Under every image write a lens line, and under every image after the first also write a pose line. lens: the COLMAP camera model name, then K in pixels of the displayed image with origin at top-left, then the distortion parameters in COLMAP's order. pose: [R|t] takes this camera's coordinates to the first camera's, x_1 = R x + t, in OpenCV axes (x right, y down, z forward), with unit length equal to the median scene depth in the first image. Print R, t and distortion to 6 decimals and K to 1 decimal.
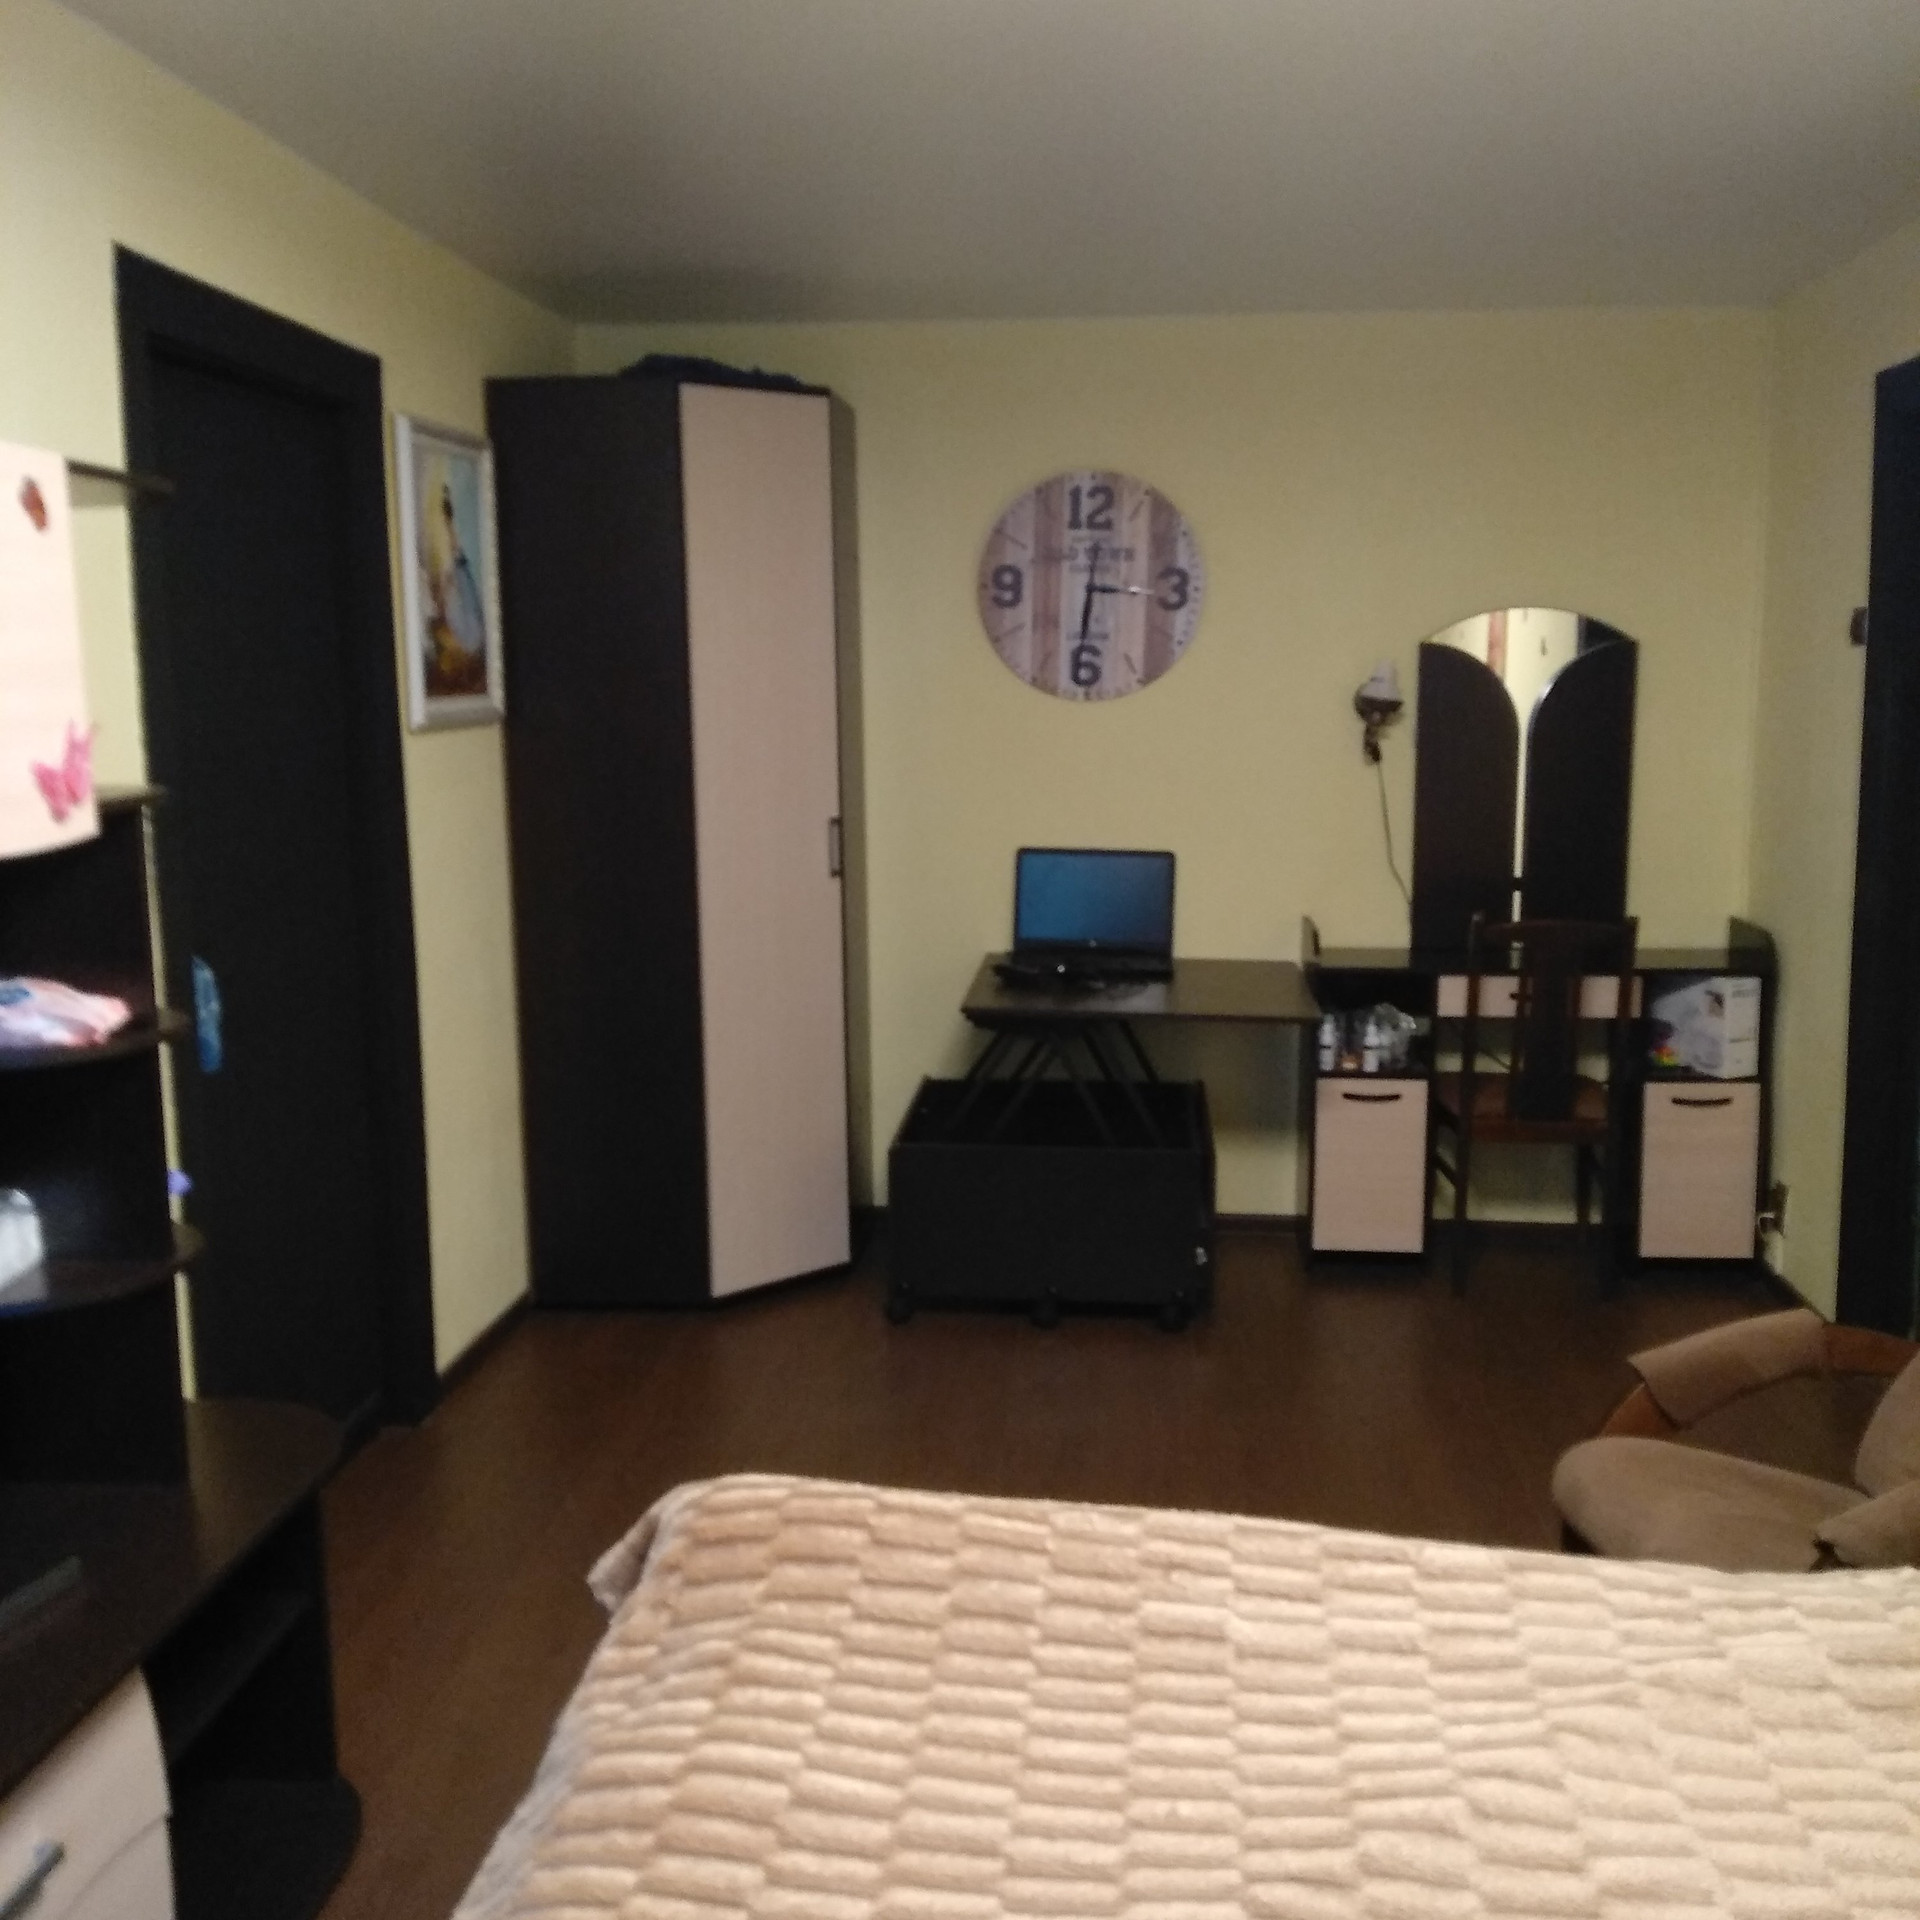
lens RADIAL K [[2011.2, 0, 971.9], [0, 2011.2, 957.9], [0, 0, 1]] dist [0.075907, -0.159647]
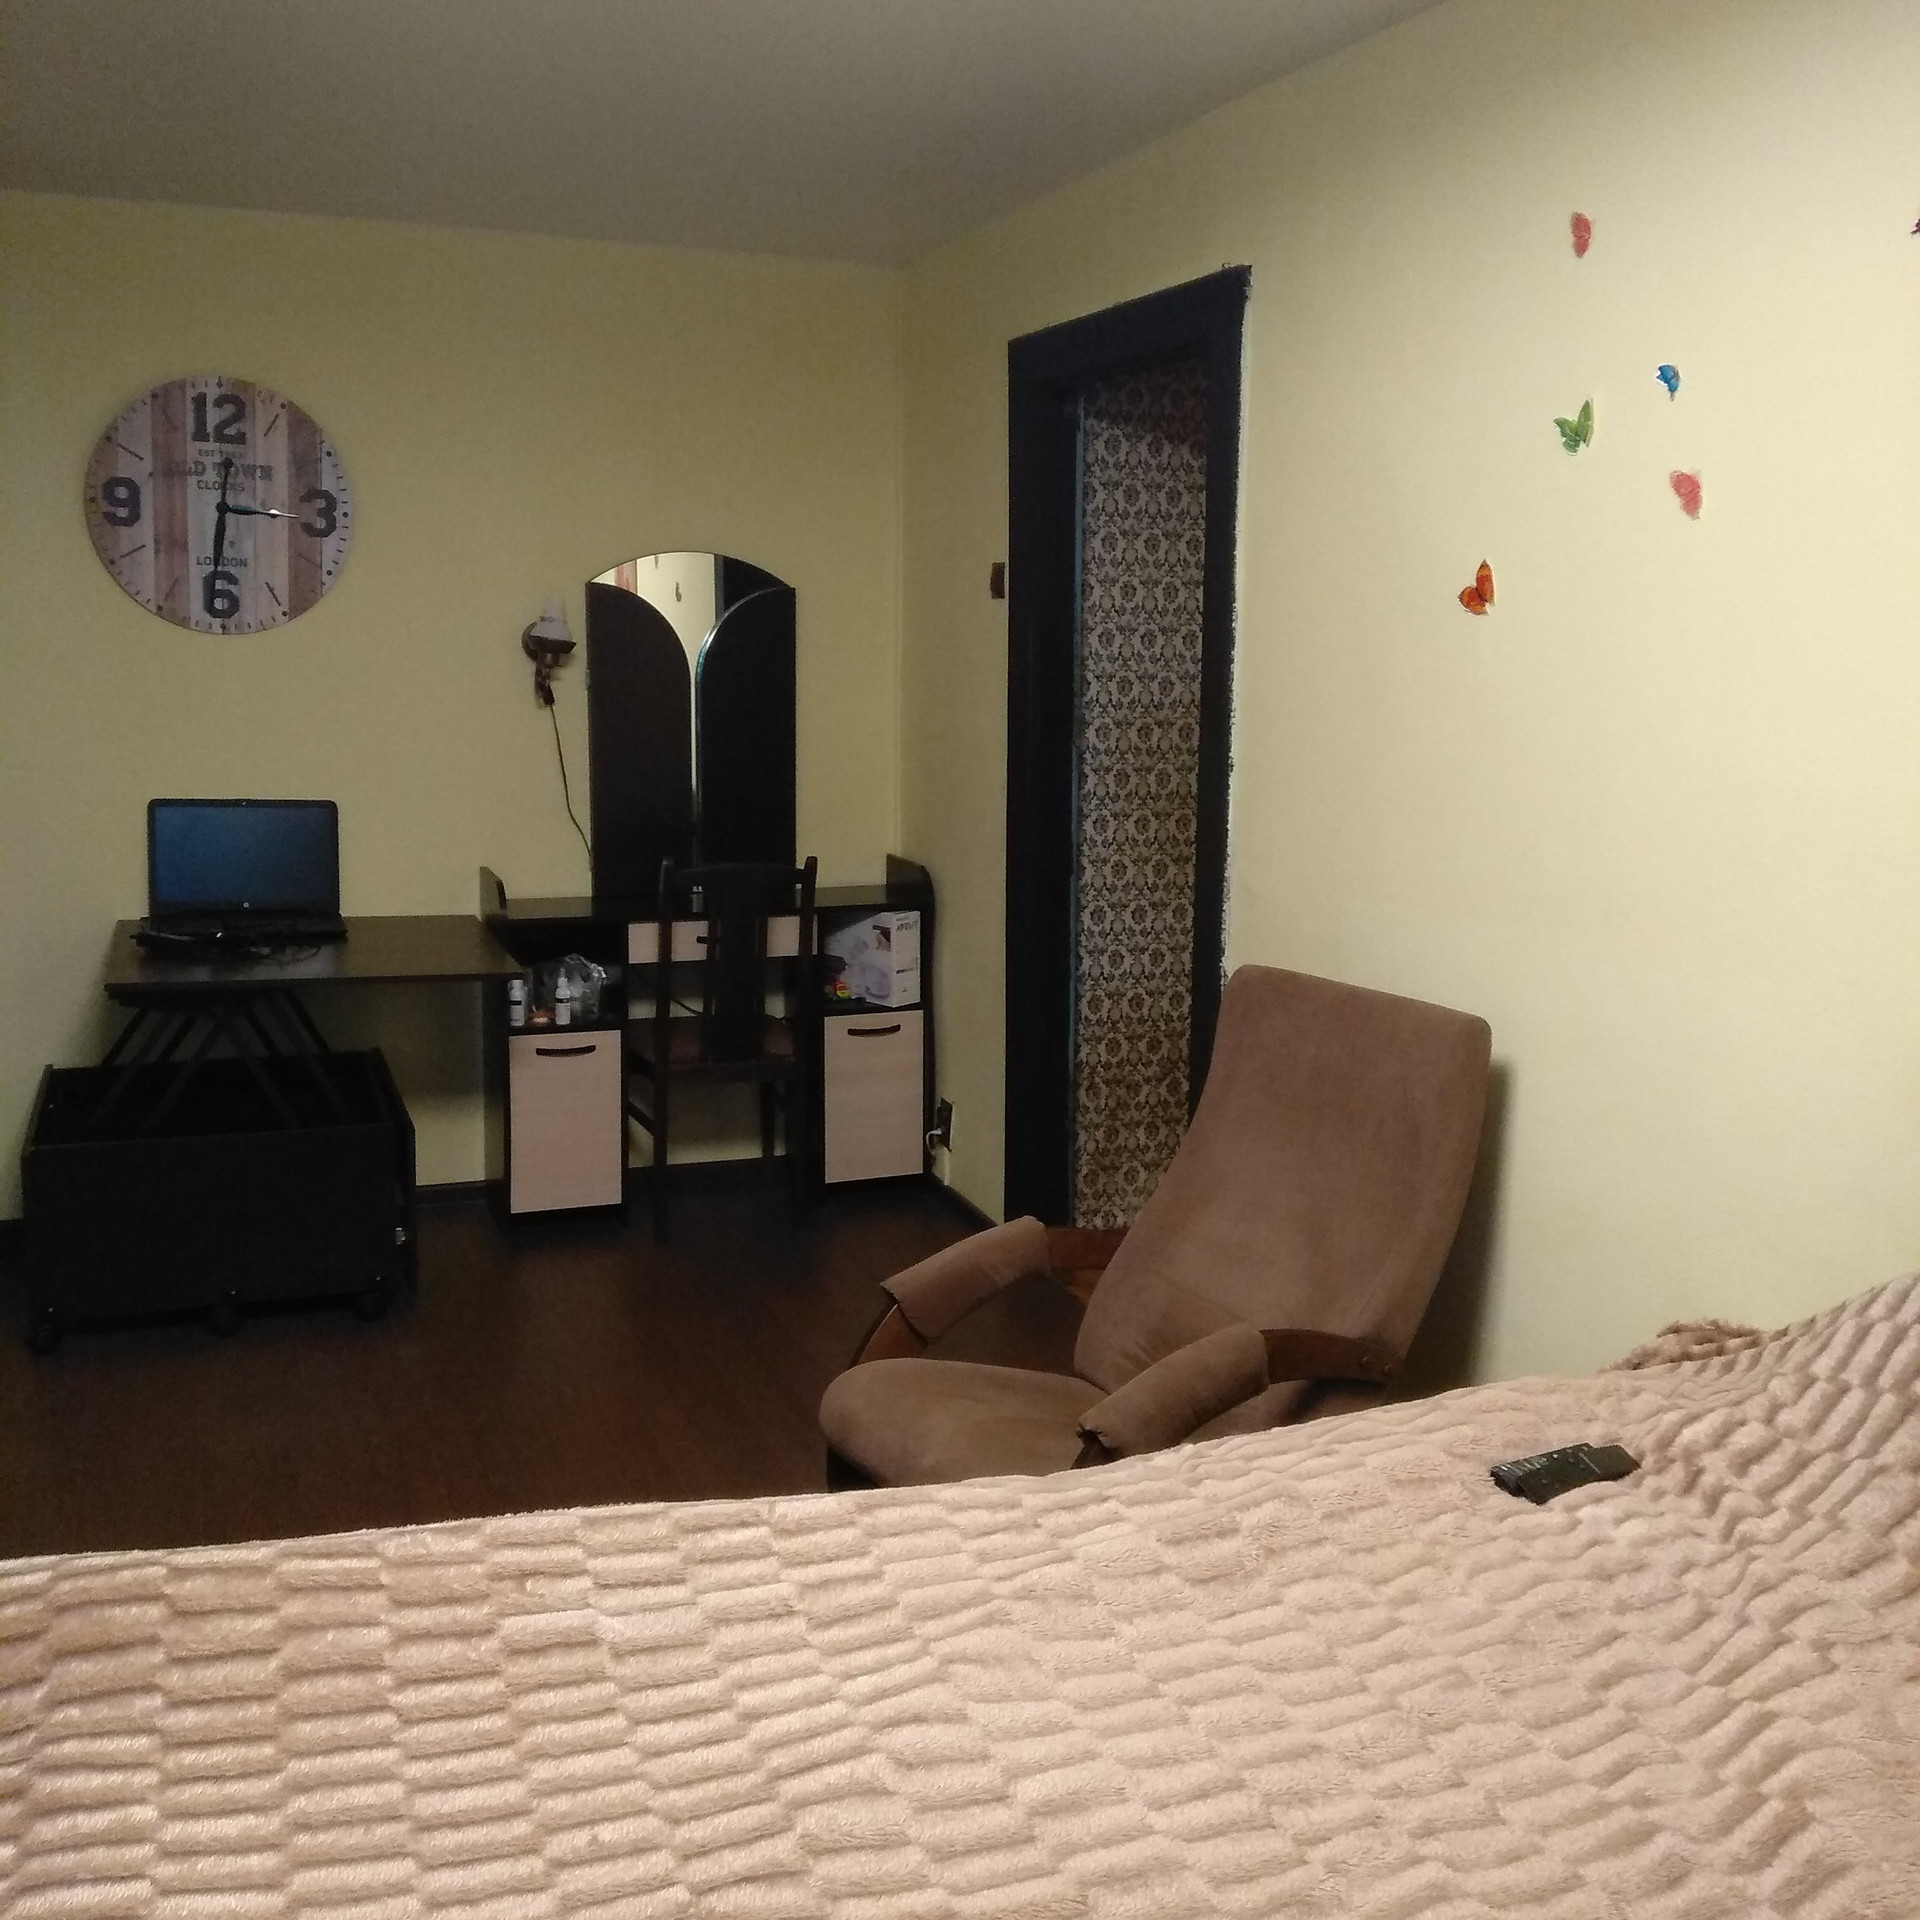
lens RADIAL K [[2011.2, 0, 971.9], [0, 2011.2, 957.9], [0, 0, 1]] dist [0.075907, -0.159647]
pose [[0.893816, -0.054199, 0.445146, -0.085827], [0.042915, 0.998451, 0.035398, -0.002527], [-0.446375, -0.012536, 0.894758, 0.066377]]
